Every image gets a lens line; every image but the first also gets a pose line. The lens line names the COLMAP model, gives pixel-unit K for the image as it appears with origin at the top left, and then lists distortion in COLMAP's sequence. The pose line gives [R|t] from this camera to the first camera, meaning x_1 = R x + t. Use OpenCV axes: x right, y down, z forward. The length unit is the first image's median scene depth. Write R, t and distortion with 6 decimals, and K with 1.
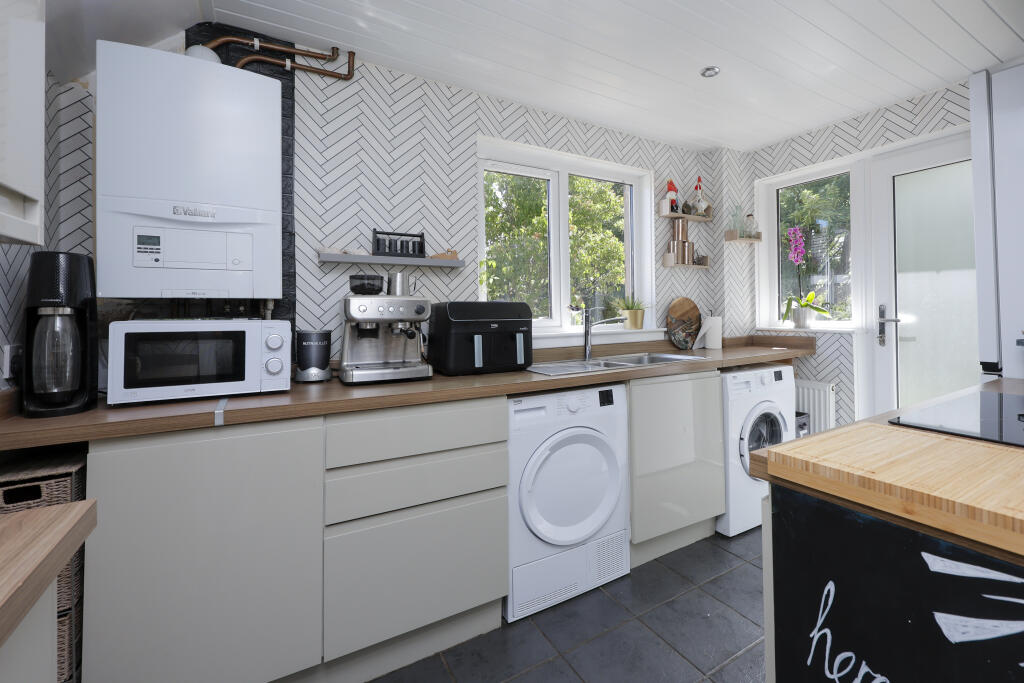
lens RADIAL K [[440.0, 0, 564.1], [0, 440.0, 304.5], [0, 0, 1]] dist [-0.000143, 0.000284]
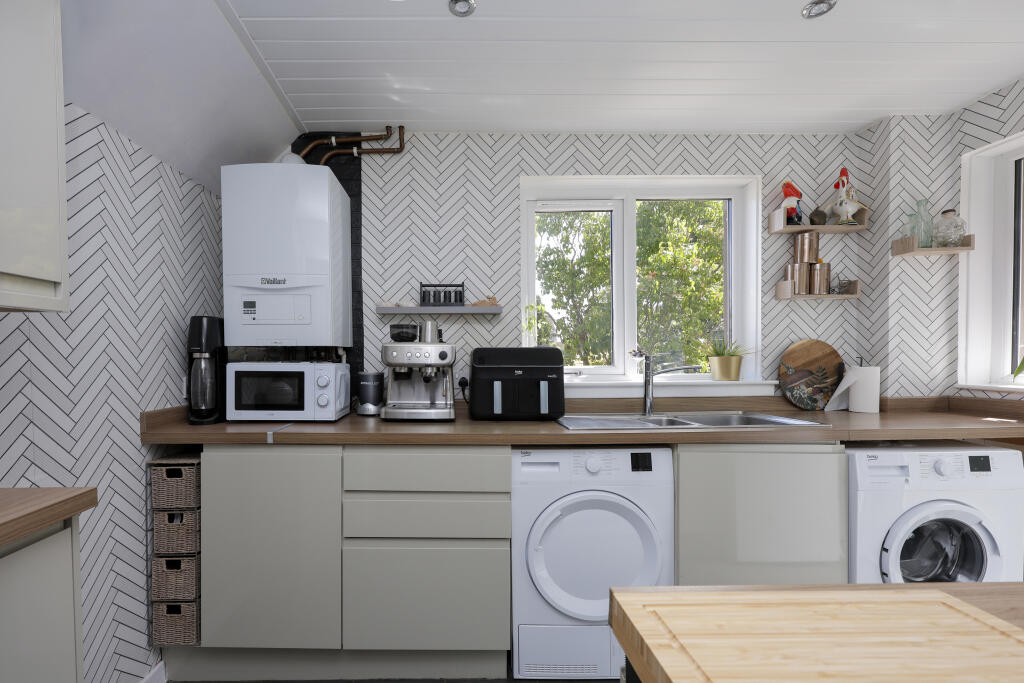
lens RADIAL K [[415.7, 0, 468.6], [0, 415.7, 363.4], [0, 0, 1]] dist [-0.002134, 0.000433]
pose [[0.852256, 0.014386, -0.522927, 0.216604], [0.002812, 0.999481, 0.032079, -0.000821], [0.523118, -0.028810, 0.851773, 0.157281]]
